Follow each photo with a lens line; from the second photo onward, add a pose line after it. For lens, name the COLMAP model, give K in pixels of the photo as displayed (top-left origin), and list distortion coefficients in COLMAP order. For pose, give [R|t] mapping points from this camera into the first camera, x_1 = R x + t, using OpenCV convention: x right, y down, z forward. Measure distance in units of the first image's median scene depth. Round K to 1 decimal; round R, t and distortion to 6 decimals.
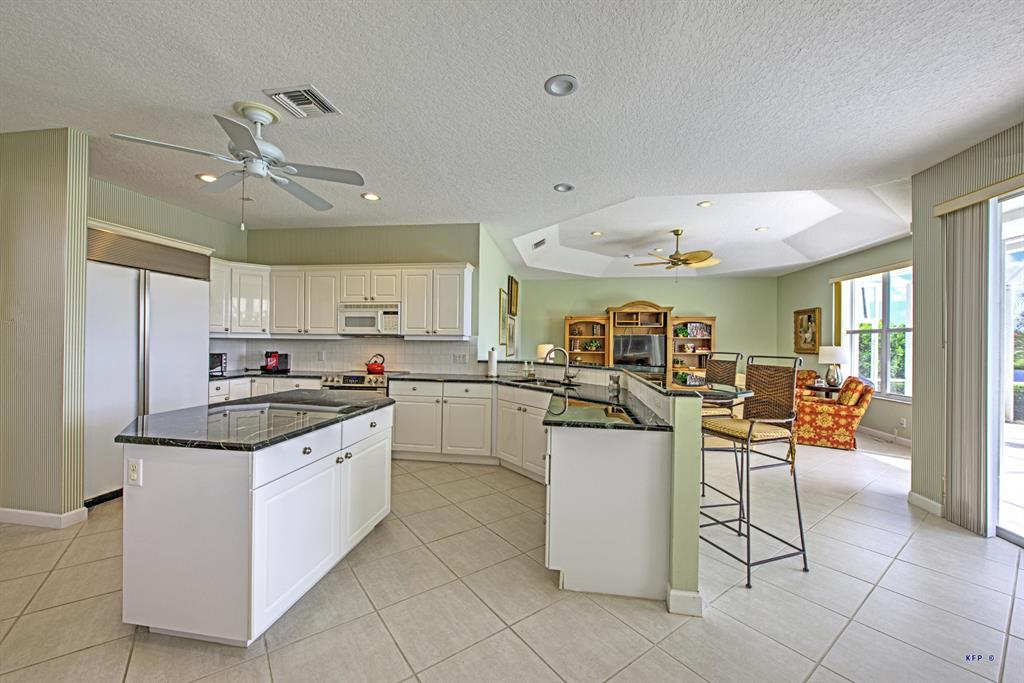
lens RADIAL K [[400.0, 0, 508.8], [0, 400.0, 340.4], [0, 0, 1]] dist [0.002716, -0.002543]
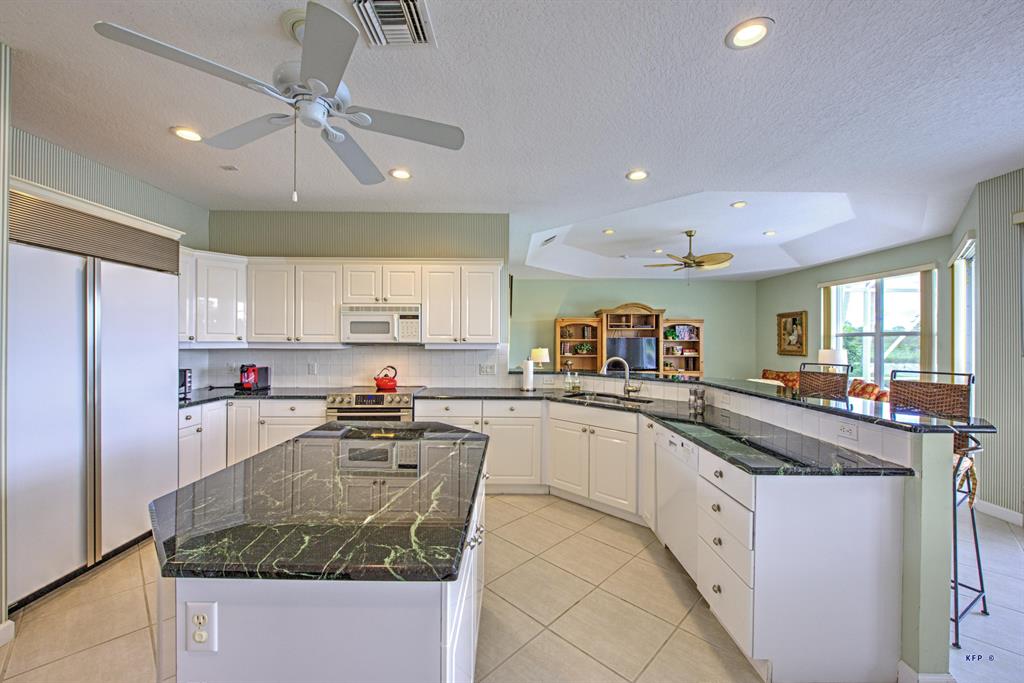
lens RADIAL K [[400.0, 0, 508.8], [0, 400.0, 340.4], [0, 0, 1]] dist [0.002716, -0.002543]
pose [[0.987833, -0.006574, 0.155379, -0.211286], [0.006185, 0.999976, 0.002990, -0.020364], [-0.155395, -0.001992, 0.987850, 0.139677]]
